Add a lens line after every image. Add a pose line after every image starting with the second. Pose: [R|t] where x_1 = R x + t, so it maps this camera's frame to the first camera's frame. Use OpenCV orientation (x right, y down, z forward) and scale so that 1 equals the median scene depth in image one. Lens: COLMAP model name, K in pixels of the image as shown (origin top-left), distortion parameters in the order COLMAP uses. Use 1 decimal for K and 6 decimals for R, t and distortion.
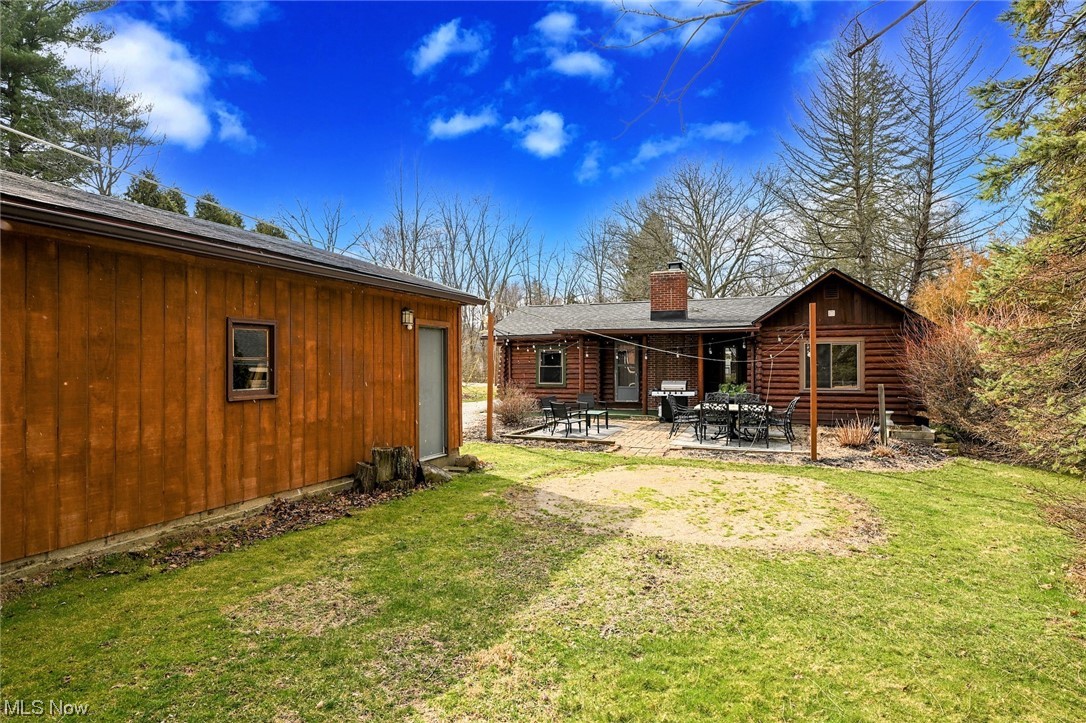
lens RADIAL K [[583.8, 0, 536.7], [0, 583.8, 360.5], [0, 0, 1]] dist [0.001643, -0.000193]
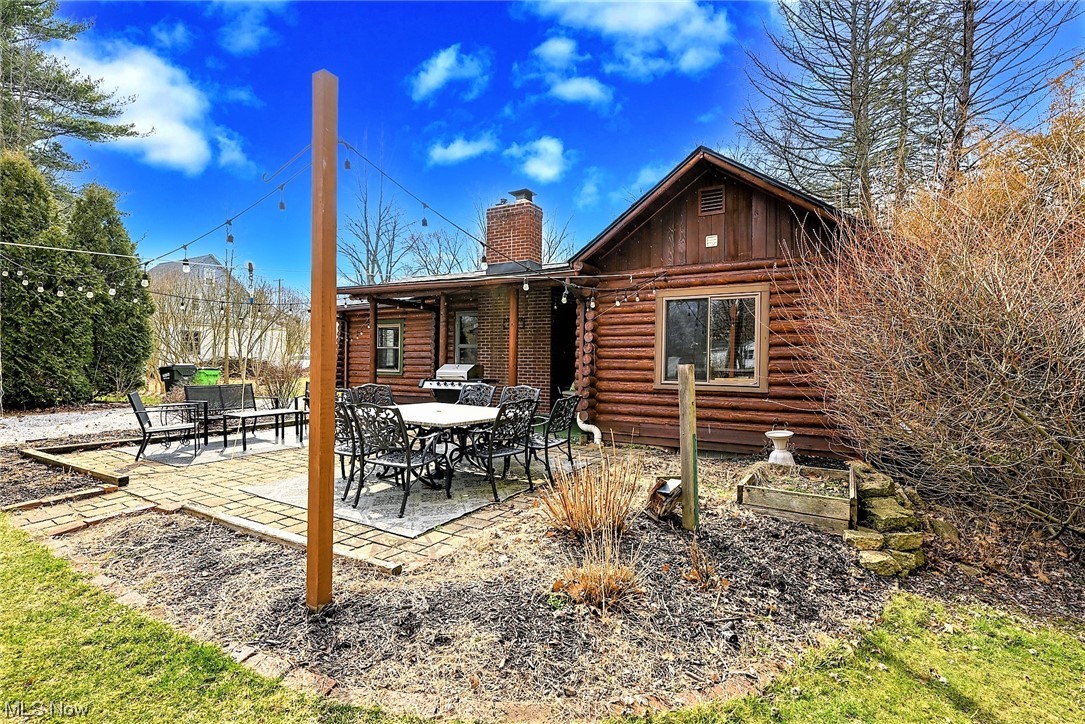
lens RADIAL K [[507.7, 0, 546.4], [0, 507.7, 359.7], [0, 0, 1]] dist [0.000199, 0.000089]
pose [[0.988859, 0.016800, -0.147902, 0.411517], [-0.017287, 0.999849, -0.002007, 0.029943], [0.147846, 0.004541, 0.989000, 0.501730]]
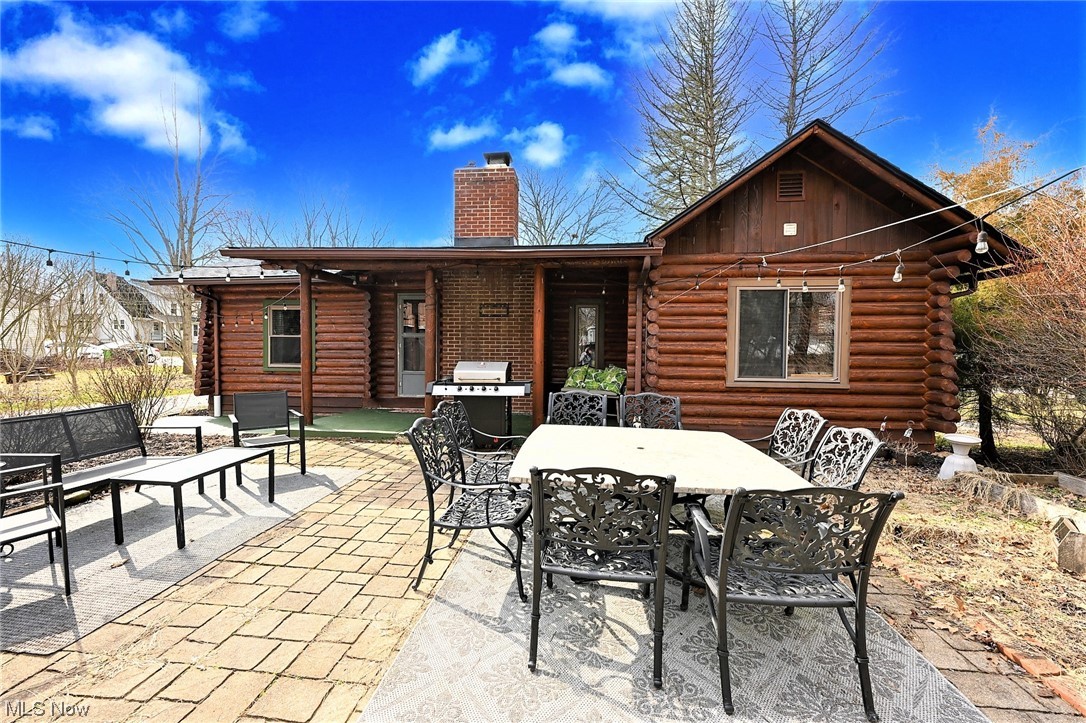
lens RADIAL K [[424.9, 0, 539.4], [0, 424.9, 361.2], [0, 0, 1]] dist [-0.000469, -0.000176]
pose [[0.962515, 0.005416, 0.271175, 0.191300], [-0.014418, 0.999409, 0.031216, 0.023539], [-0.270846, -0.033956, 0.962024, 0.678577]]
